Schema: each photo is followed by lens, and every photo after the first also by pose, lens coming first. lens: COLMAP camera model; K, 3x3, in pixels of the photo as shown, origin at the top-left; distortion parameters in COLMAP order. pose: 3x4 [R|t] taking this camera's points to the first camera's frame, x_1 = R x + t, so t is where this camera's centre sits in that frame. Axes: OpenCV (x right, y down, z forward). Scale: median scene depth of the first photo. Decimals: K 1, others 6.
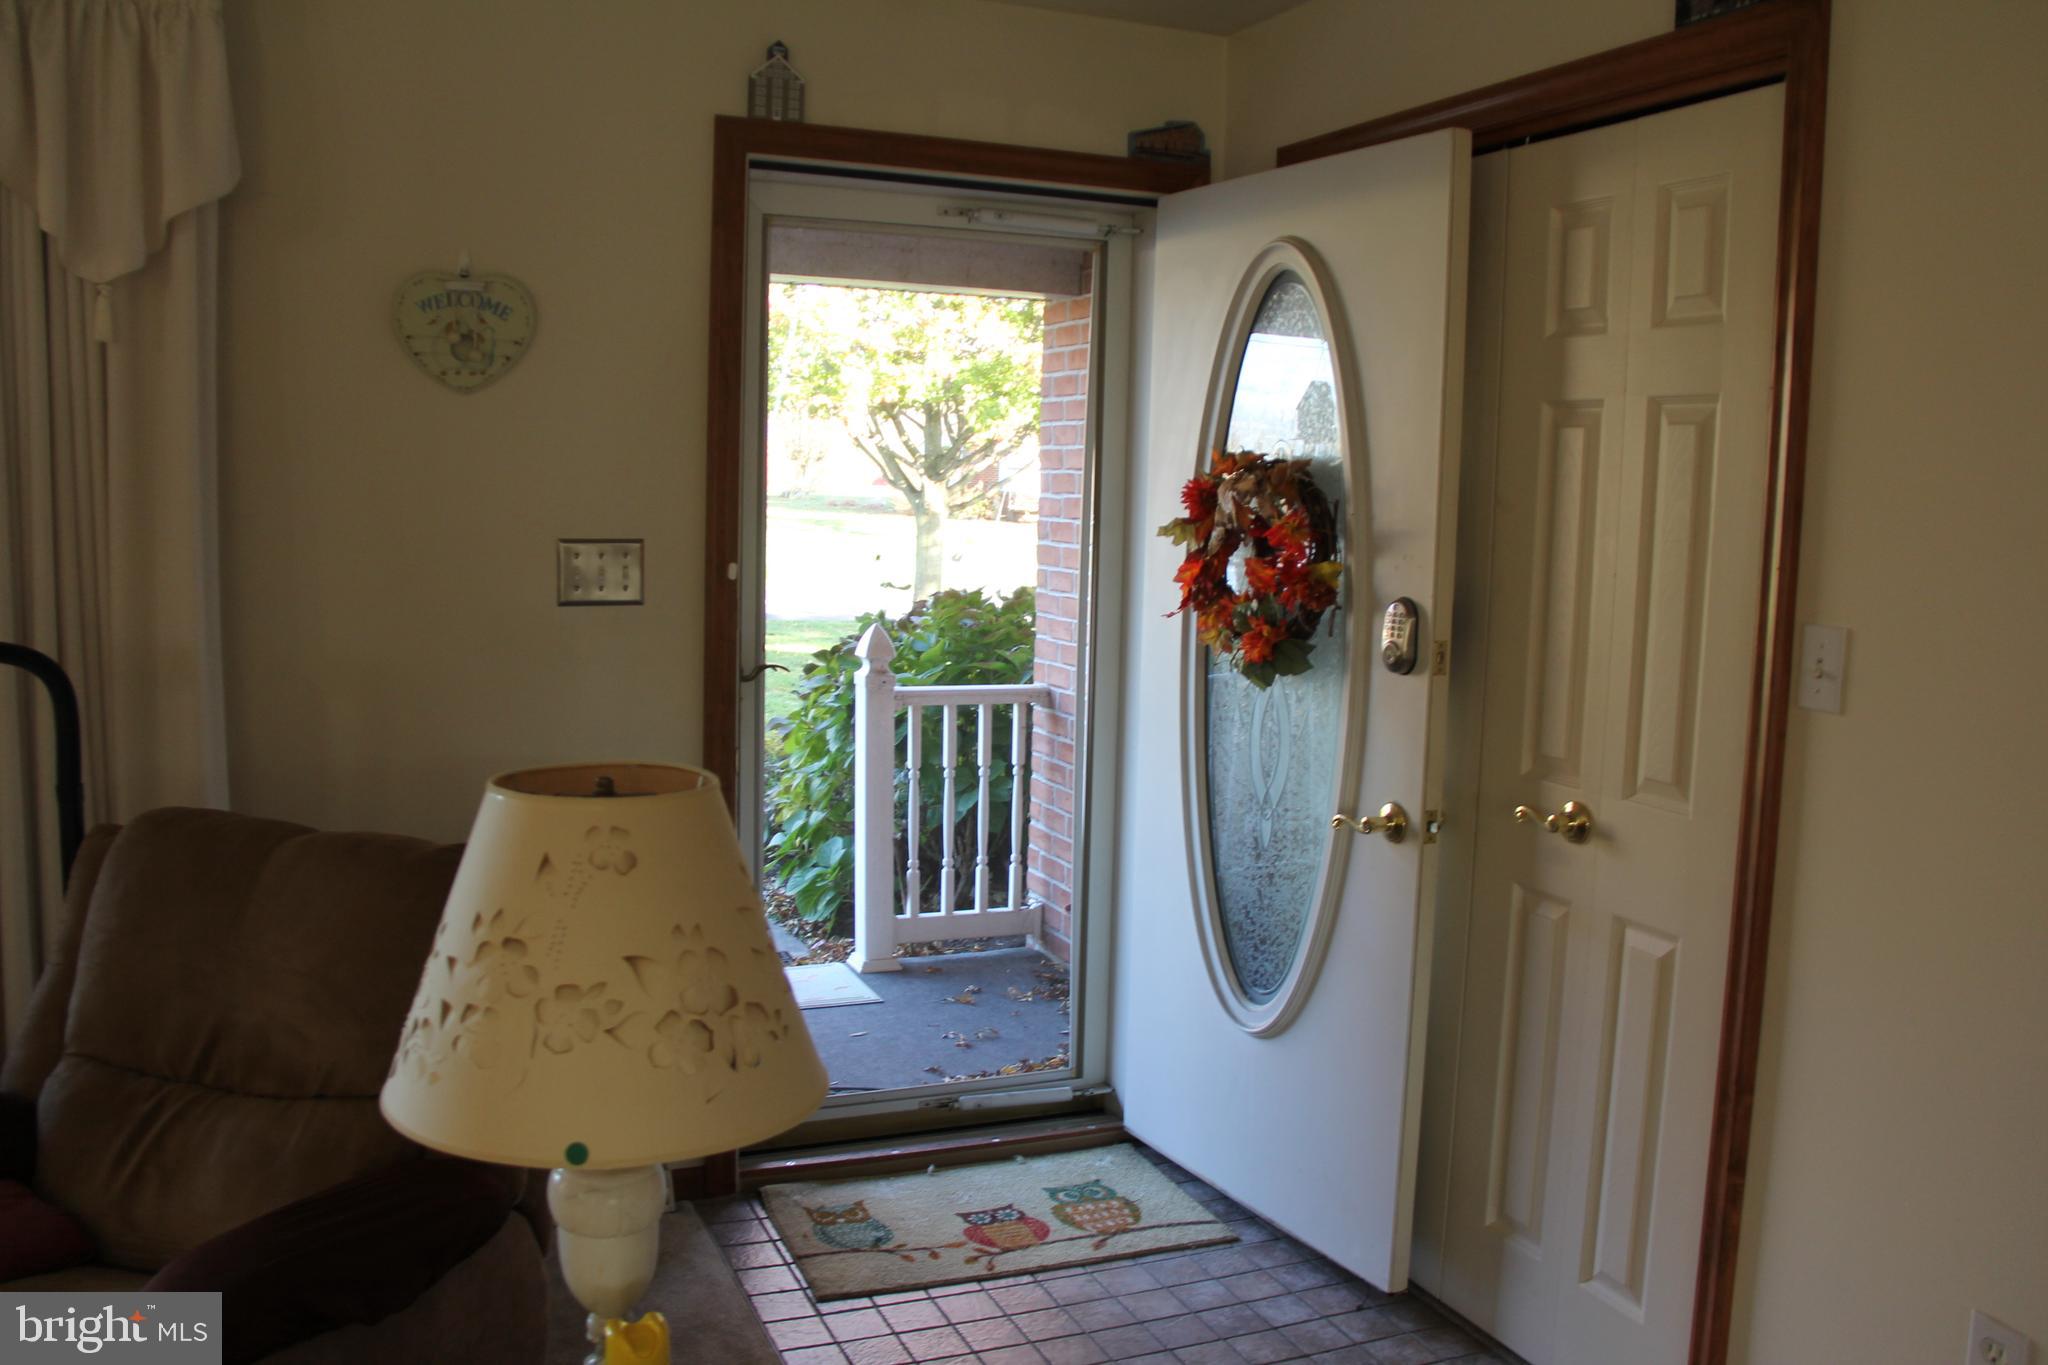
lens RADIAL K [[1727.4, 0, 1013.5], [0, 1727.4, 693.1], [0, 0, 1]] dist [-0.186912, 0.159945]
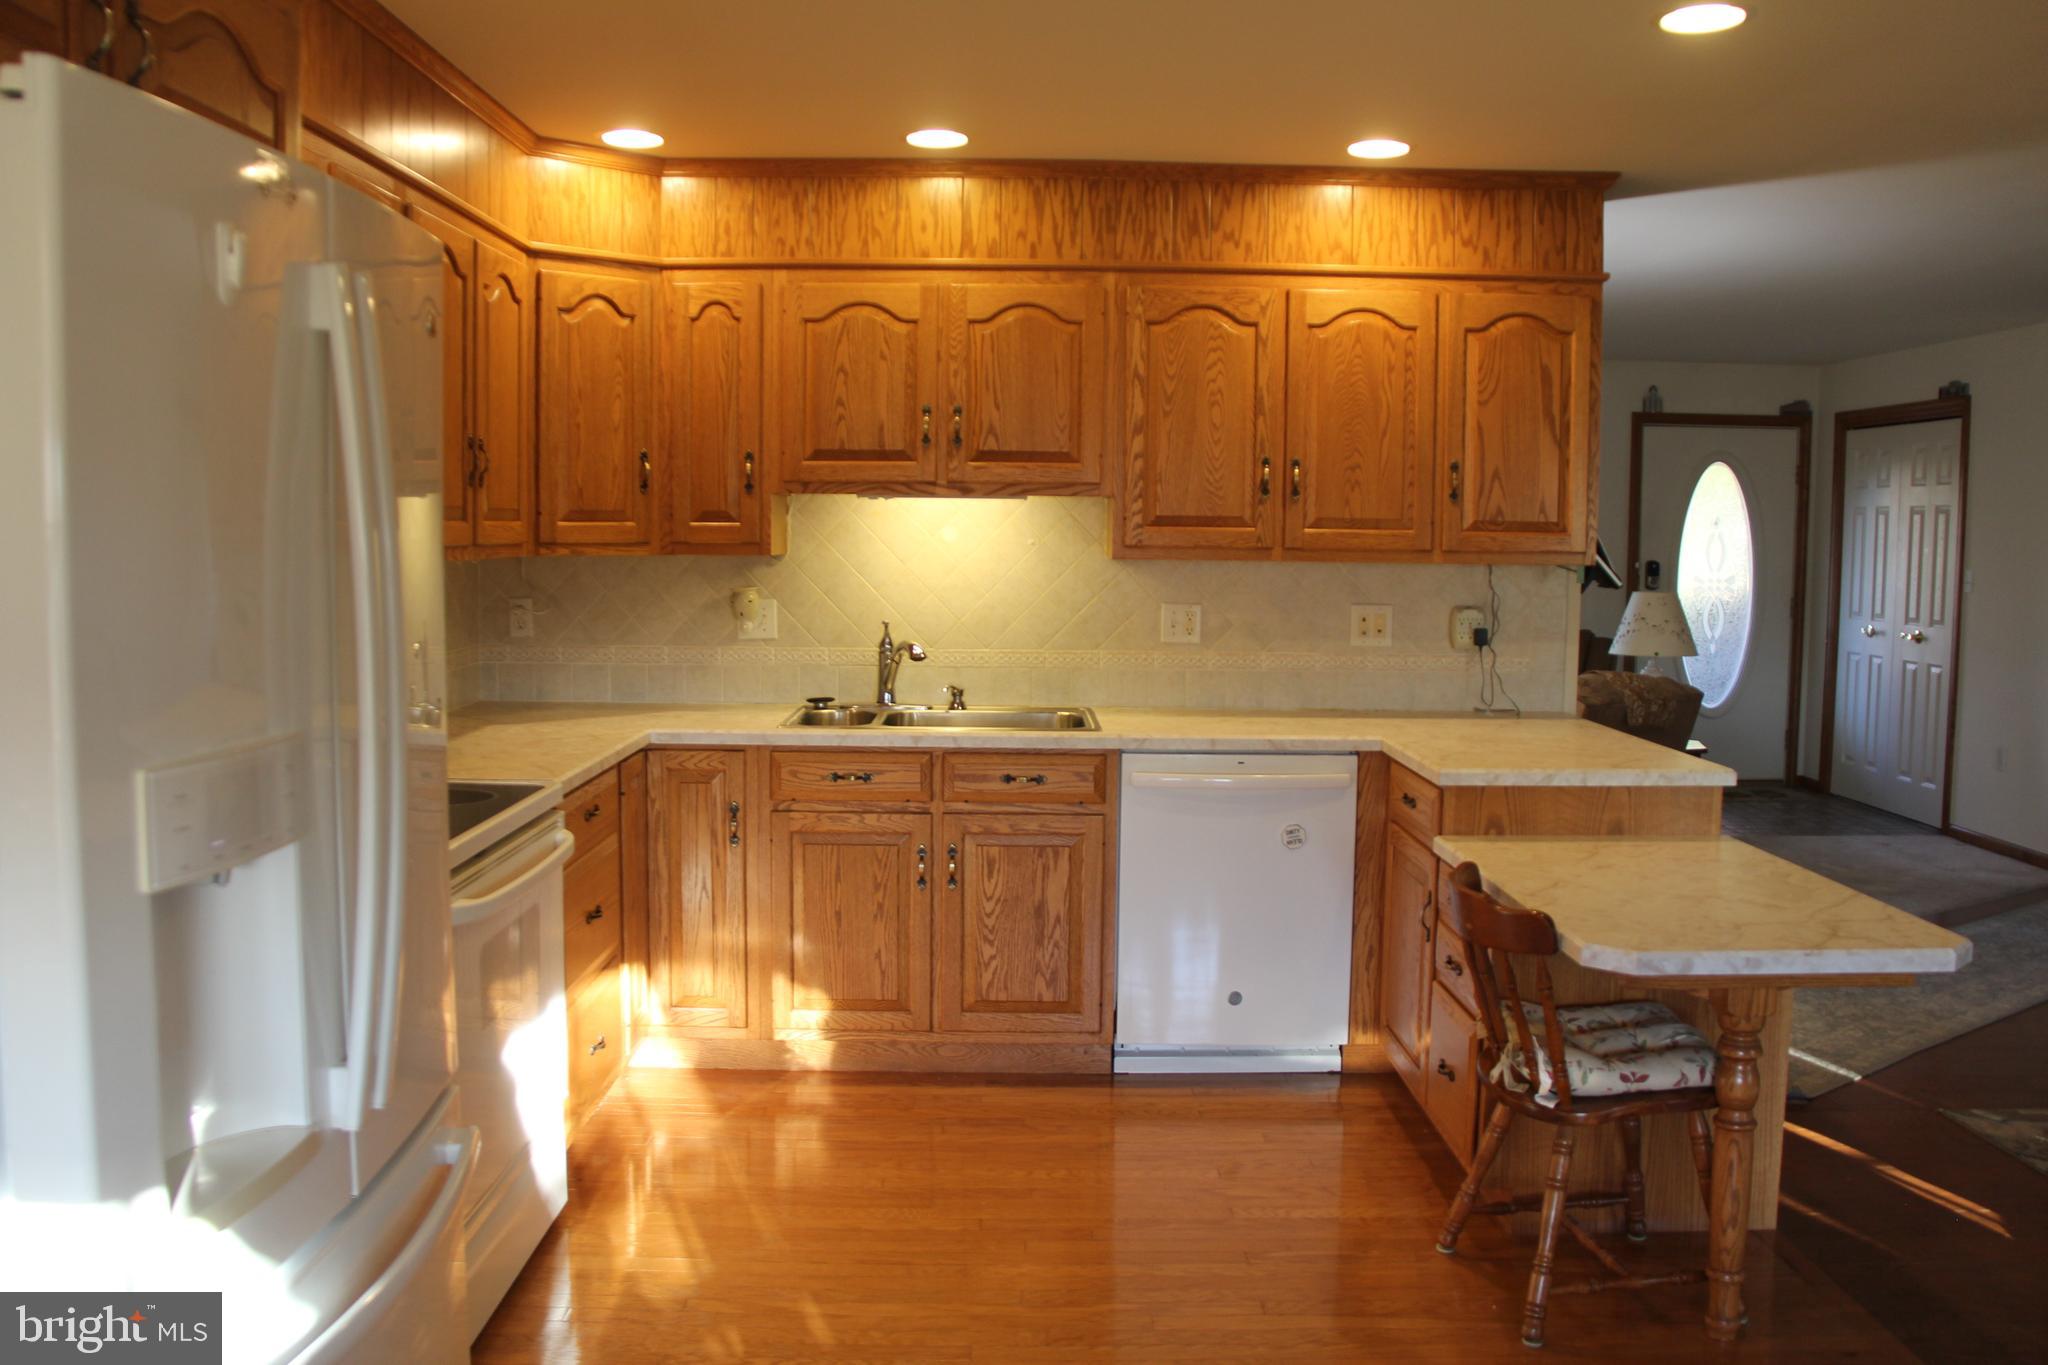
lens RADIAL K [[1727.4, 0, 1013.5], [0, 1727.4, 693.1], [0, 0, 1]] dist [-0.186912, 0.159945]
pose [[0.920581, 0.014947, -0.390265, -0.017224], [-0.027915, 0.999230, -0.027578, 0.285248], [0.389552, 0.036282, 0.920290, -2.295343]]
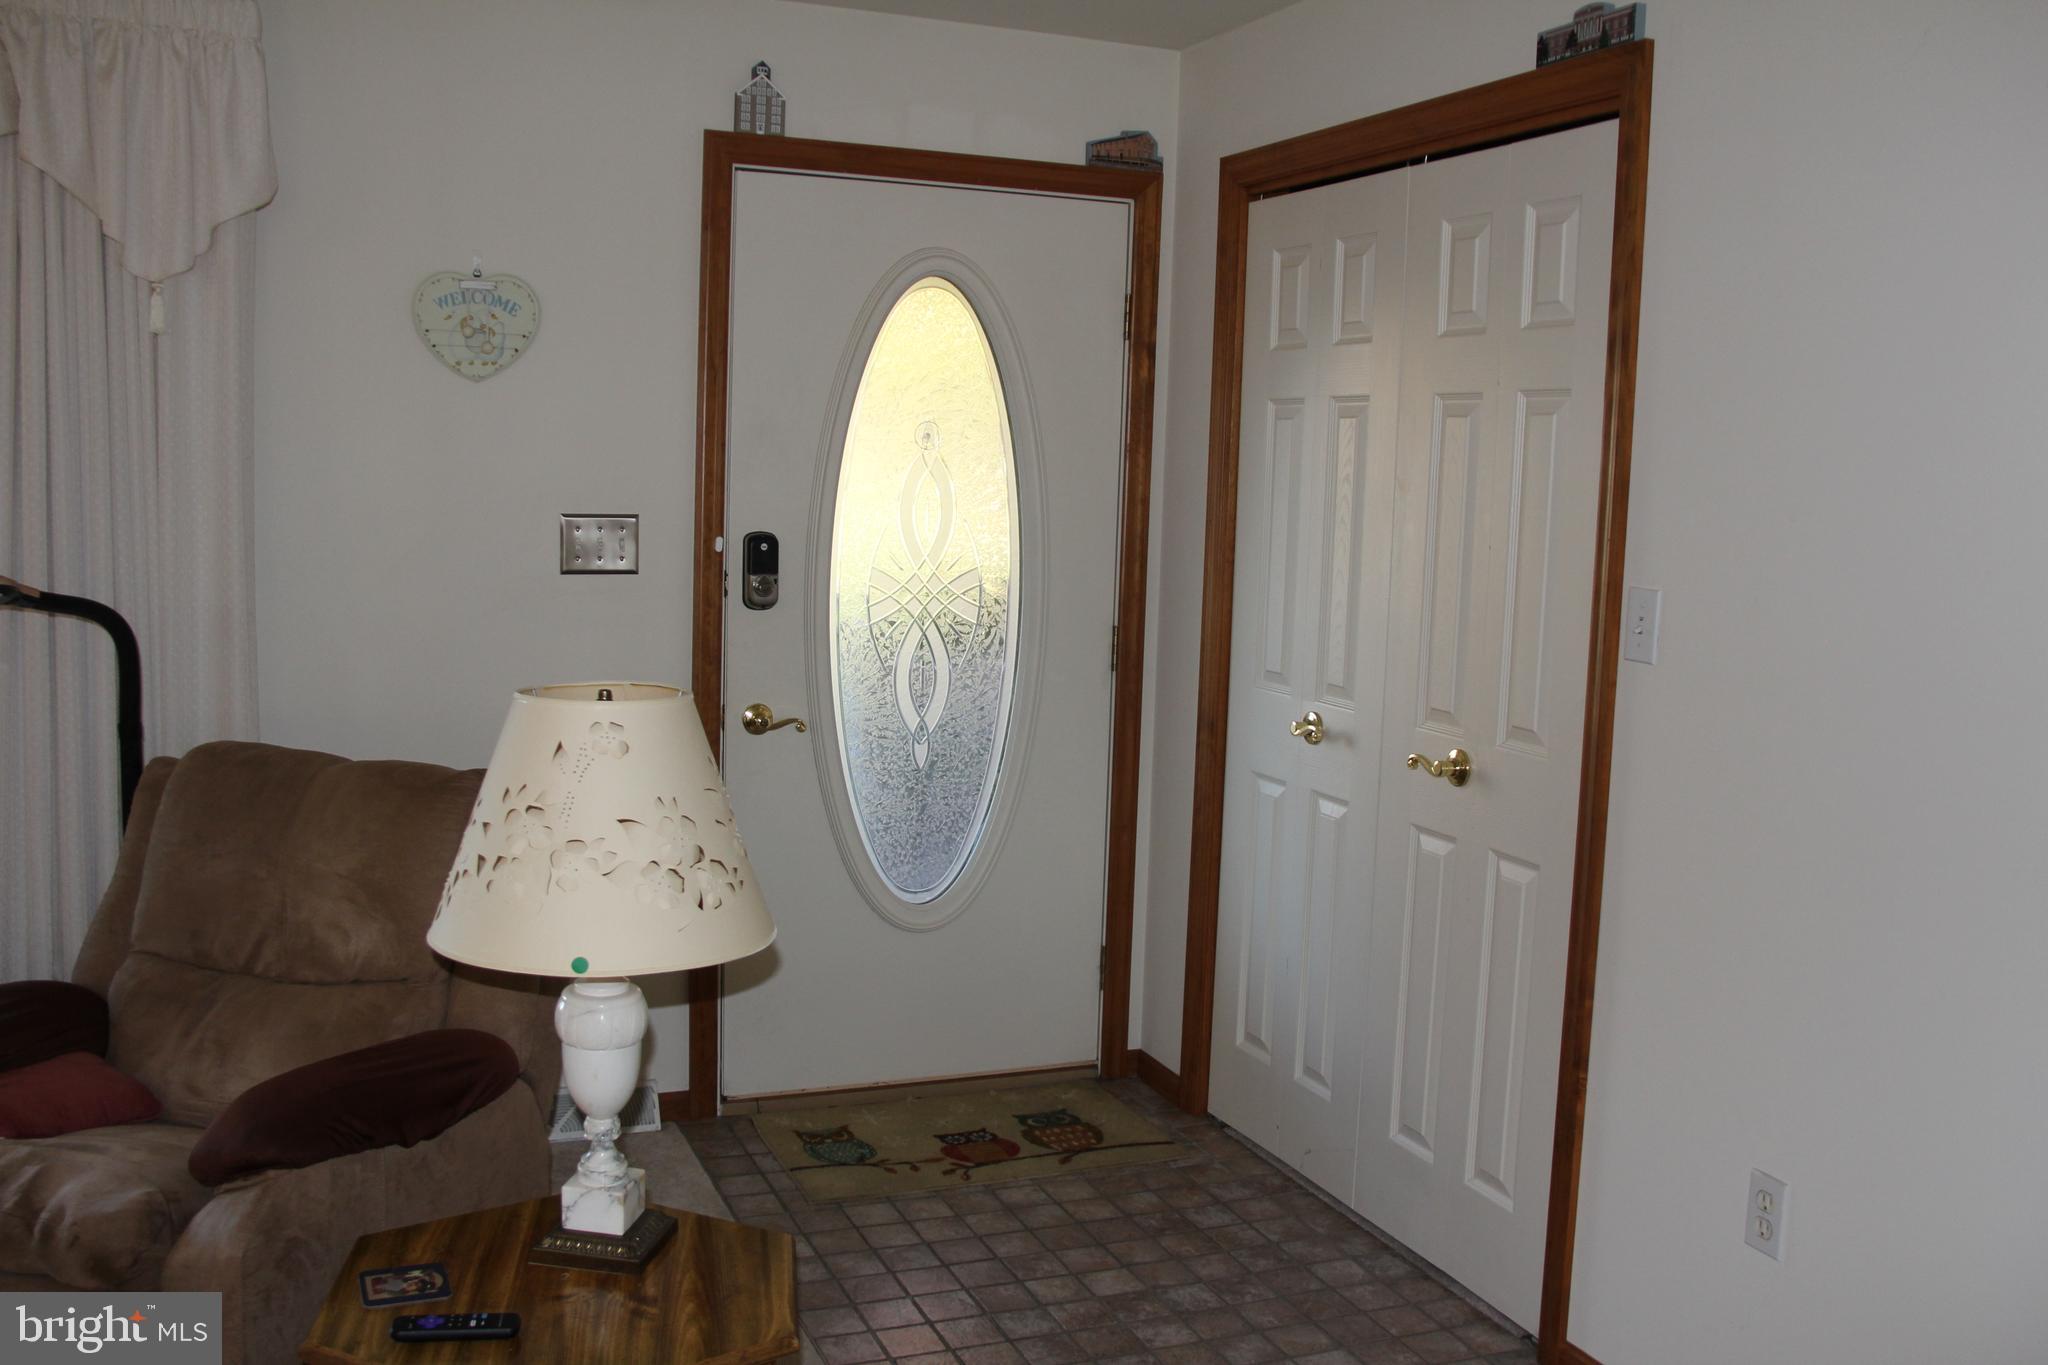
lens RADIAL K [[1884.9, 0, 1024.0], [0, 1884.9, 682.5], [0, 0, 1]] dist [-0.102858, 0.016562]
pose [[0.999920, 0.006350, -0.010918, 0.050981], [-0.006432, 0.999951, -0.007521, 0.028292], [0.010869, 0.007591, 0.999912, -0.227074]]
